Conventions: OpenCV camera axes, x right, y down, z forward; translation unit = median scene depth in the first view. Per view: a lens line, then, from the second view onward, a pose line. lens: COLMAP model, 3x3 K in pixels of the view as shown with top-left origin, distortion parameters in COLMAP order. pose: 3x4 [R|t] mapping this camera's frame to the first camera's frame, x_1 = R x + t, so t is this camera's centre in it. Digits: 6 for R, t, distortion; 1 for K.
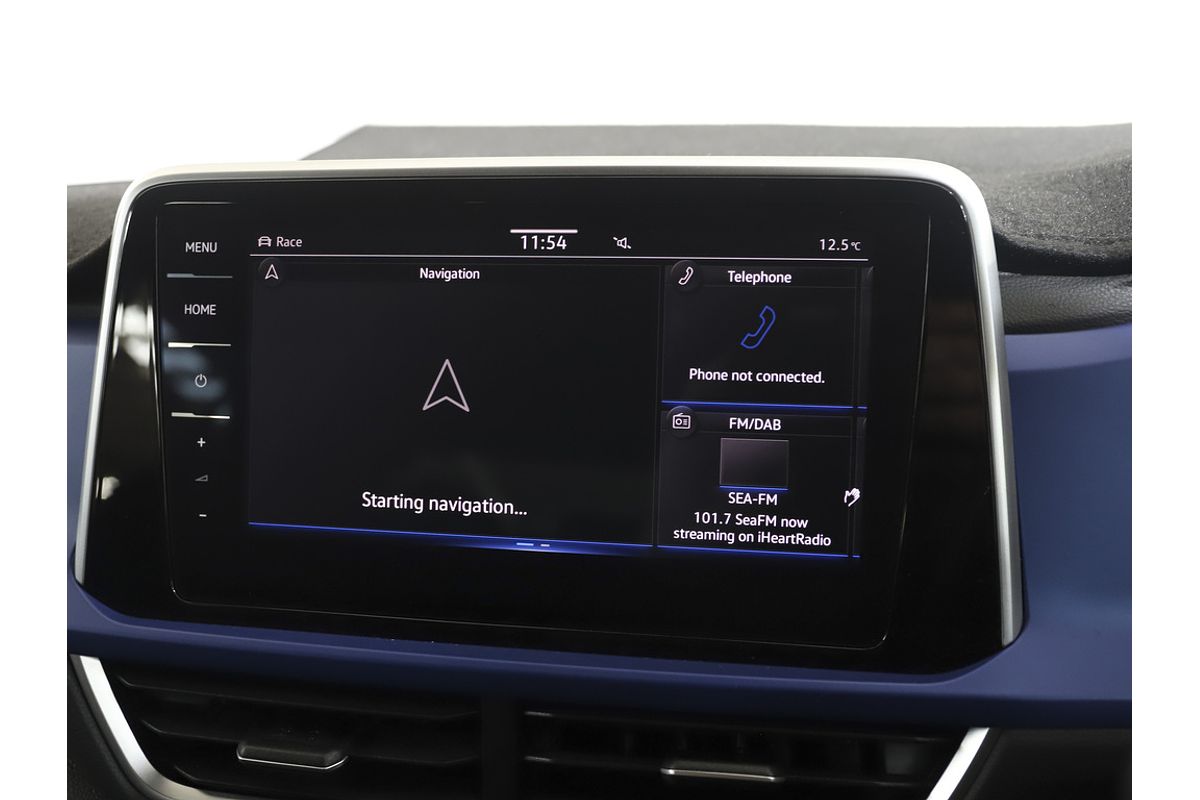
lens RADIAL K [[1152.3, 0, 600.0], [0, 1152.3, 400.0], [0, 0, 1]] dist [-0.052662, 0.012511]
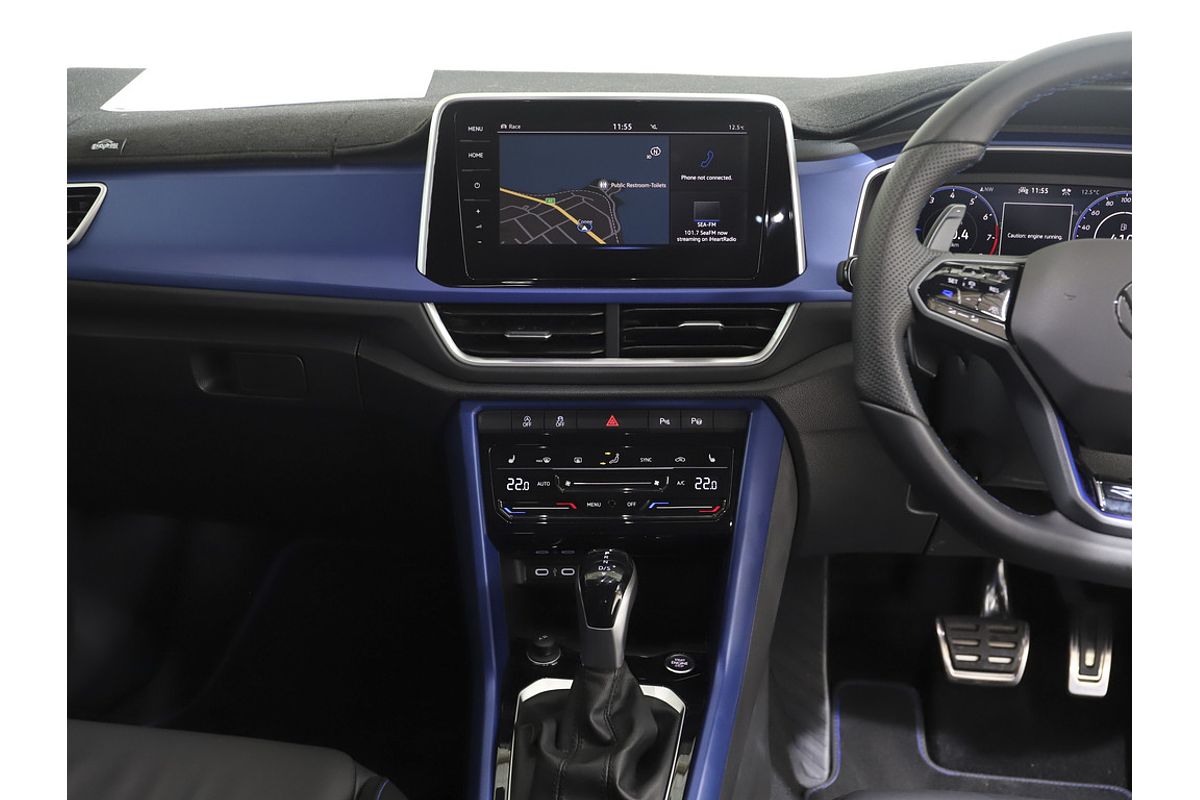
lens RADIAL K [[1152.3, 0, 600.0], [0, 1152.3, 400.0], [0, 0, 1]] dist [-0.052662, 0.012511]
pose [[0.978584, -0.042442, 0.201423, -0.652340], [0.031858, 0.997950, 0.055500, 0.332008], [-0.203366, -0.047895, 0.977931, -1.540847]]
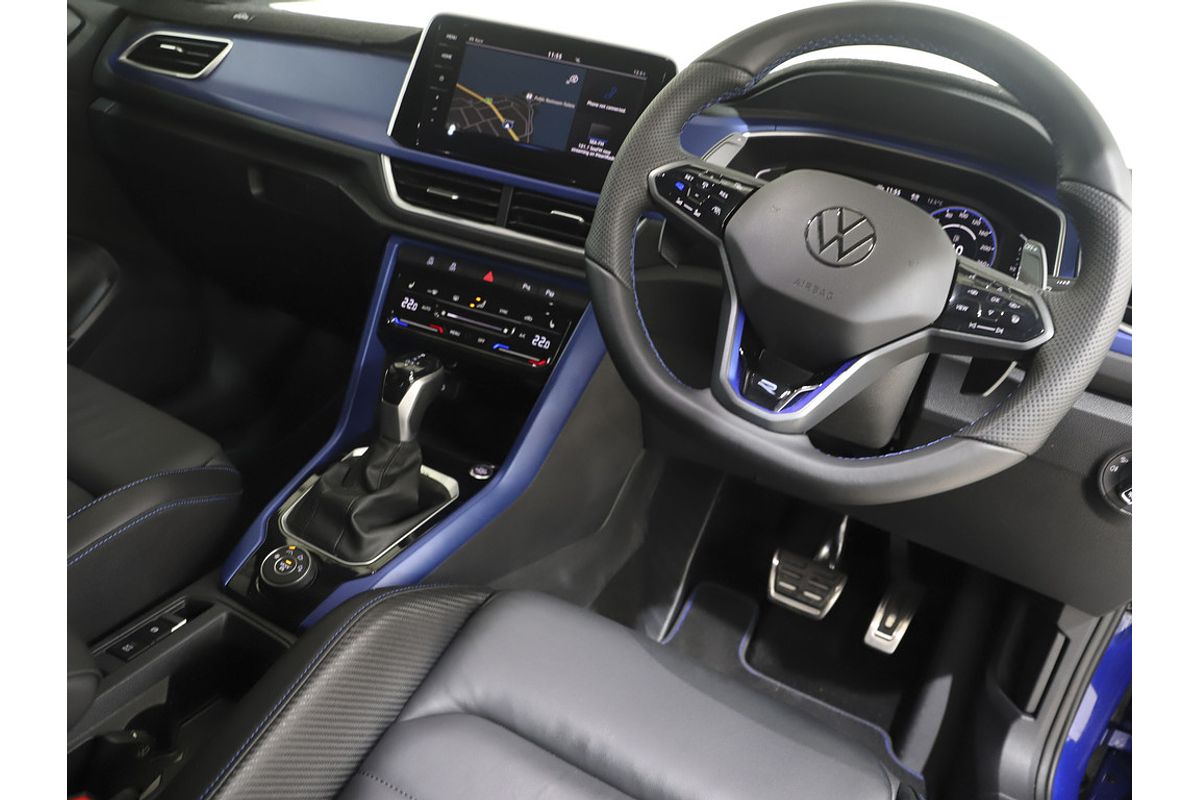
lens RADIAL K [[805.4, 0, 600.0], [0, 805.4, 400.0], [0, 0, 1]] dist [-0.085907, 0.002609]
pose [[0.969980, 0.242588, -0.017040, 0.360341], [-0.240497, 0.967289, 0.080701, 0.613410], [0.036060, -0.074180, 0.996593, -1.344498]]
